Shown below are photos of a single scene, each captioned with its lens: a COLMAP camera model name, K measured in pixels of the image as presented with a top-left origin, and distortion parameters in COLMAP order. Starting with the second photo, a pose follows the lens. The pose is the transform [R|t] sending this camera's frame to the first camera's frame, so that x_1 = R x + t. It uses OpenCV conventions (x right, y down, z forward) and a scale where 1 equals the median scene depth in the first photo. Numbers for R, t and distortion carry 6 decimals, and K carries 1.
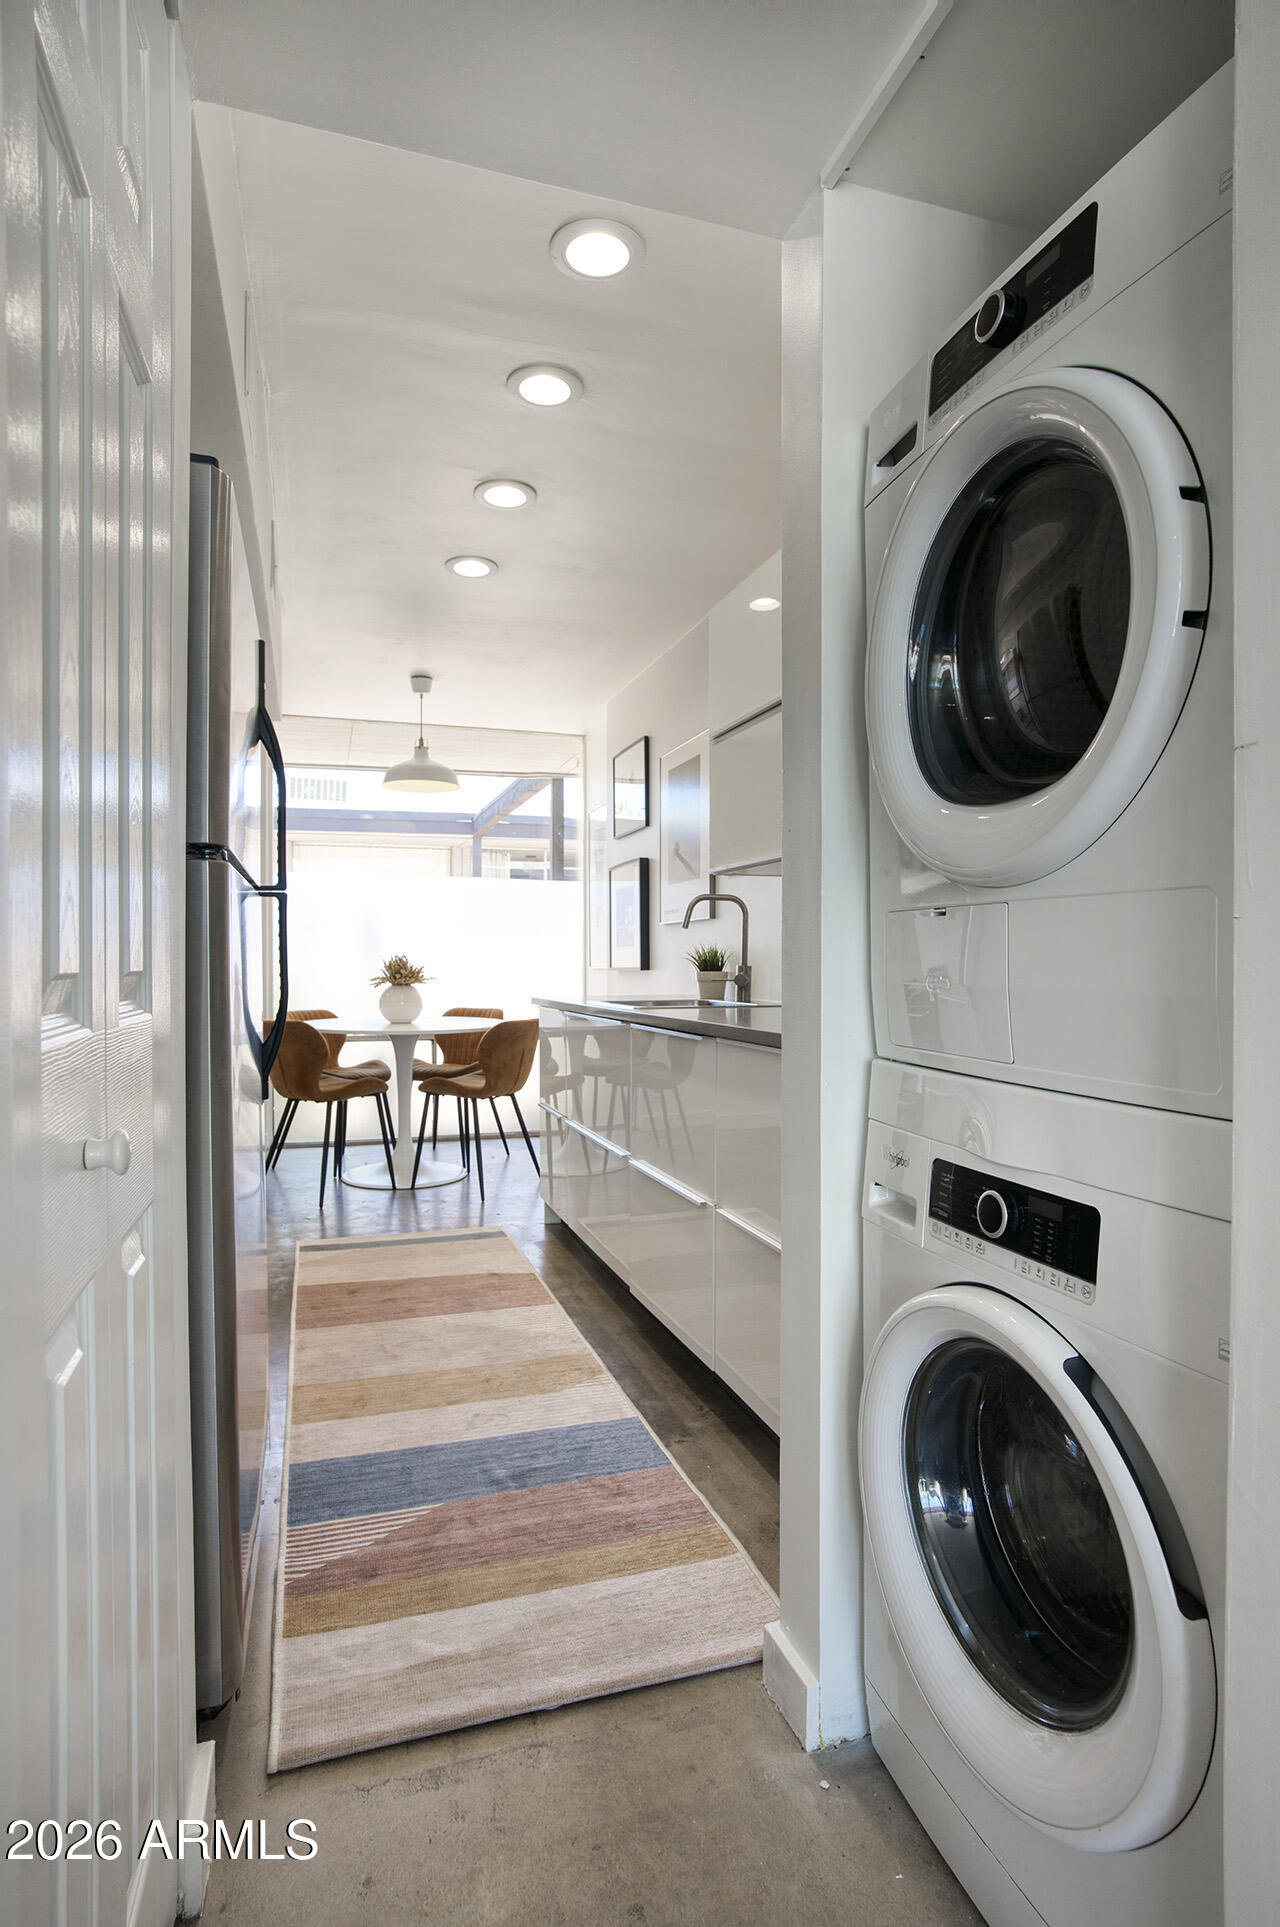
lens RADIAL K [[1059.1, 0, 640.0], [0, 1059.1, 963.5], [0, 0, 1]] dist [-0.016752, 0.001006]
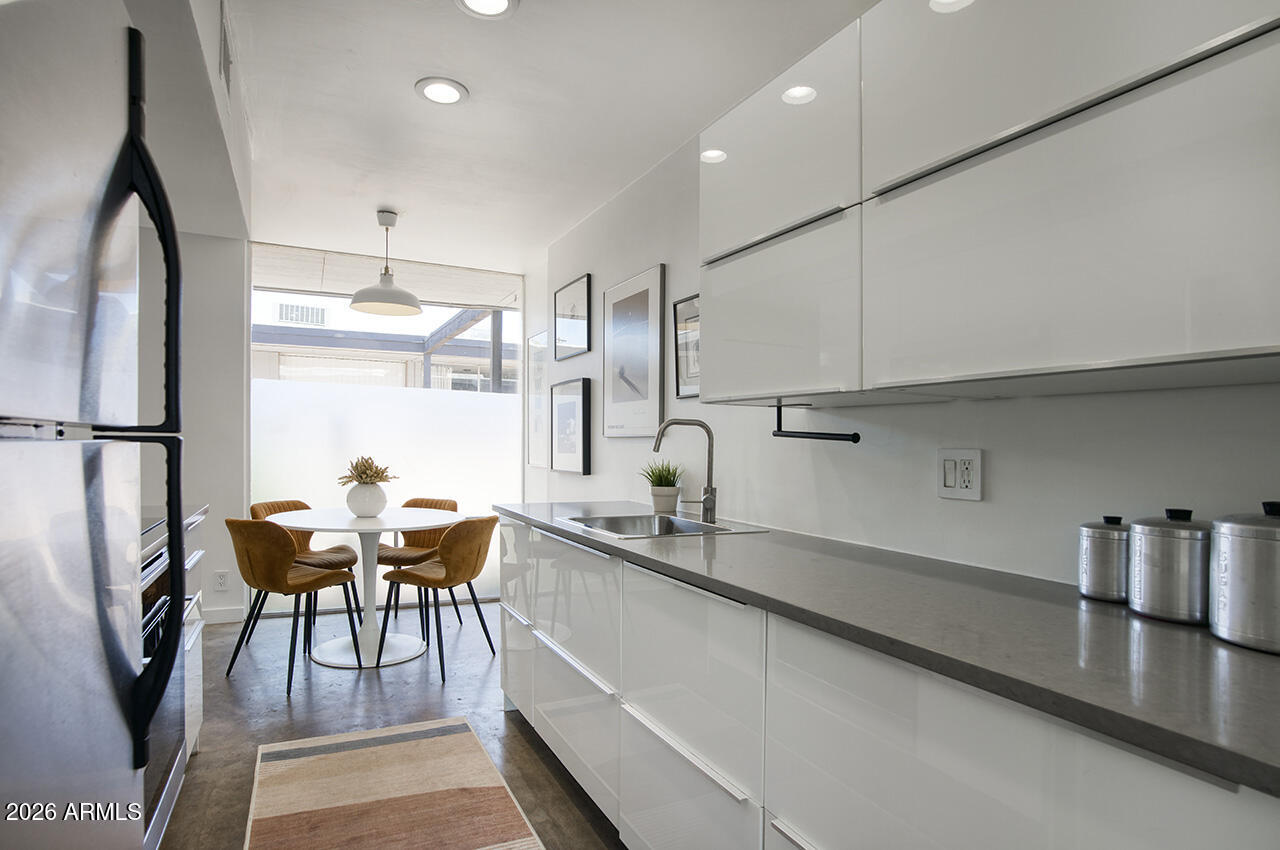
lens RADIAL K [[703.5, 0, 663.3], [0, 703.5, 466.7], [0, 0, 1]] dist [-0.016752, 0.001006]
pose [[0.984007, 0.010287, 0.177834, -0.048368], [-0.015845, 0.999428, 0.029866, -0.025893], [-0.177425, -0.032206, 0.983607, 0.210198]]
